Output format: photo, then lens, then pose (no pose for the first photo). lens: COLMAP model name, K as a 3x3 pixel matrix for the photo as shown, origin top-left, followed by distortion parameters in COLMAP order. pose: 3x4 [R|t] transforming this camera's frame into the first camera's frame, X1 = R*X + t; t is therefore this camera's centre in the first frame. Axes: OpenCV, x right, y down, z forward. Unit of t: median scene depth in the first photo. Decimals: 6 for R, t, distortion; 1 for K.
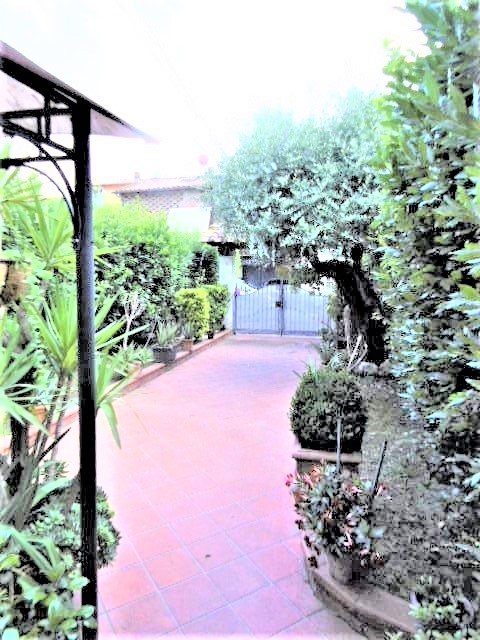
lens RADIAL K [[419.0, 0, 239.4], [0, 419.0, 316.9], [0, 0, 1]] dist [0.009573, -0.013687]
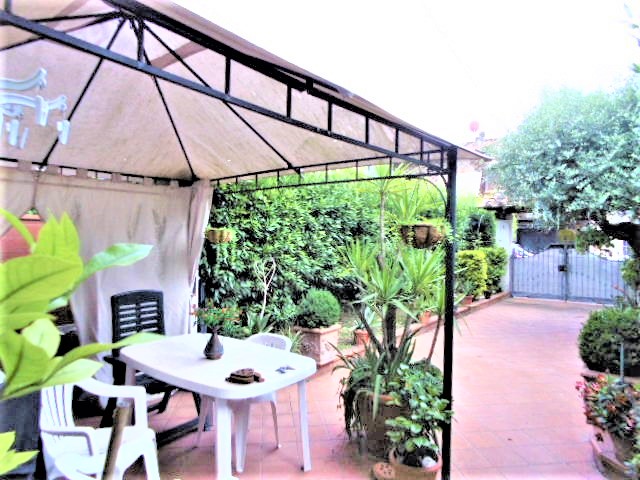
lens RADIAL K [[436.0, 0, 309.8], [0, 436.0, 238.8], [0, 0, 1]] dist [0.008065, 0.000883]
pose [[0.911103, 0.002971, -0.412167, -0.043959], [-0.044933, 0.994730, -0.092155, 0.043061], [0.409721, 0.102482, 0.906436, -0.333022]]
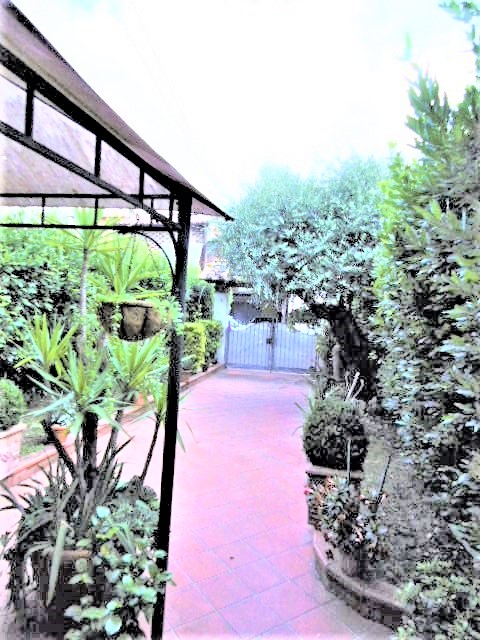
lens RADIAL K [[424.3, 0, 240.0], [0, 424.3, 320.0], [0, 0, 1]] dist [0.019530, -0.000229]
pose [[0.997505, 0.047251, 0.052449, -0.077315], [-0.043109, 0.996062, -0.077469, 0.004276], [-0.055903, 0.075015, 0.995614, -0.115968]]
